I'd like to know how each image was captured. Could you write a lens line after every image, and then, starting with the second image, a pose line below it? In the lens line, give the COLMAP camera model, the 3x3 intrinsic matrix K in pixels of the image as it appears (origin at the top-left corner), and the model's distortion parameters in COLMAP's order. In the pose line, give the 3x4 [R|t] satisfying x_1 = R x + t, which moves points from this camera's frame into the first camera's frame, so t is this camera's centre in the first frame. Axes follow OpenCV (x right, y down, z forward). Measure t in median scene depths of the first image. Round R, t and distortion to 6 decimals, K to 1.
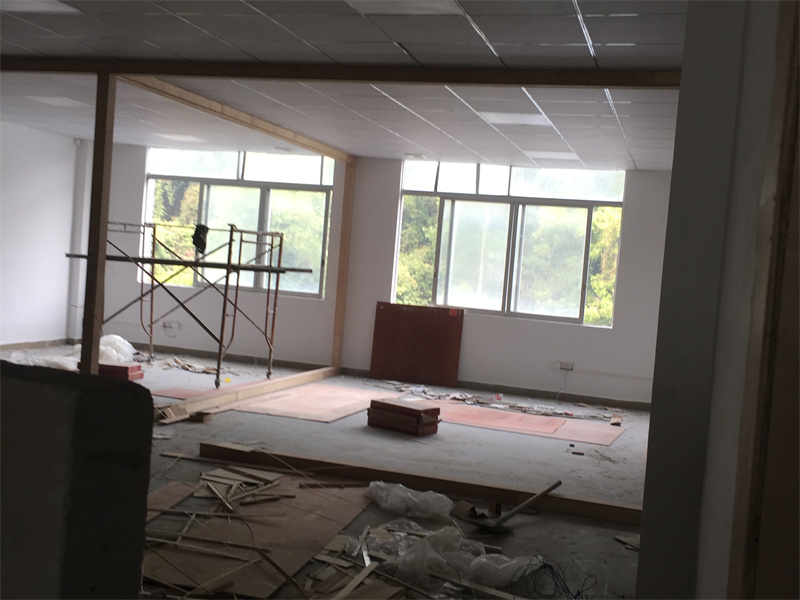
lens RADIAL K [[907.2, 0, 400.0], [0, 907.2, 300.0], [0, 0, 1]] dist [-0.002758, 0.002321]
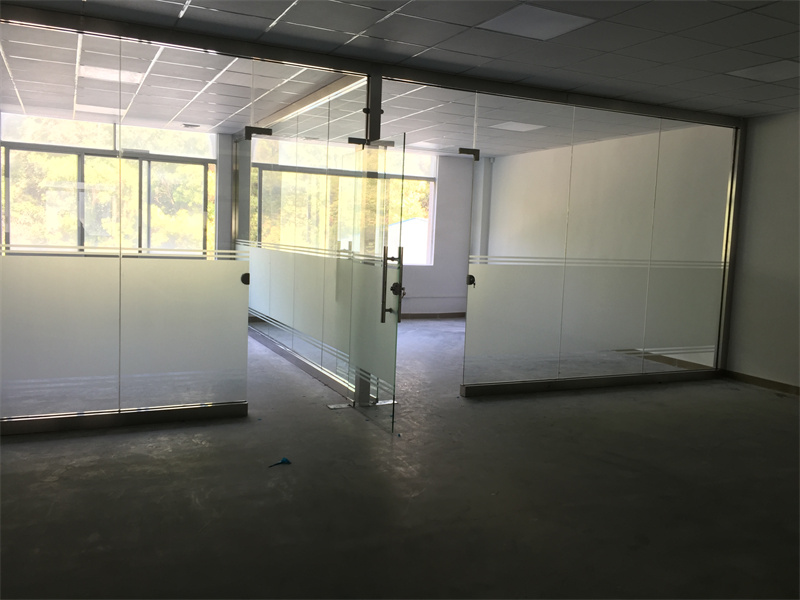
lens RADIAL K [[713.0, 0, 400.0], [0, 713.0, 300.0], [0, 0, 1]] dist [-0.004230, -0.008100]
pose [[0.736591, -0.112733, 0.666876, -0.426670], [0.040325, 0.991577, 0.123082, -0.047825], [-0.675135, -0.063770, 0.734933, 0.186133]]
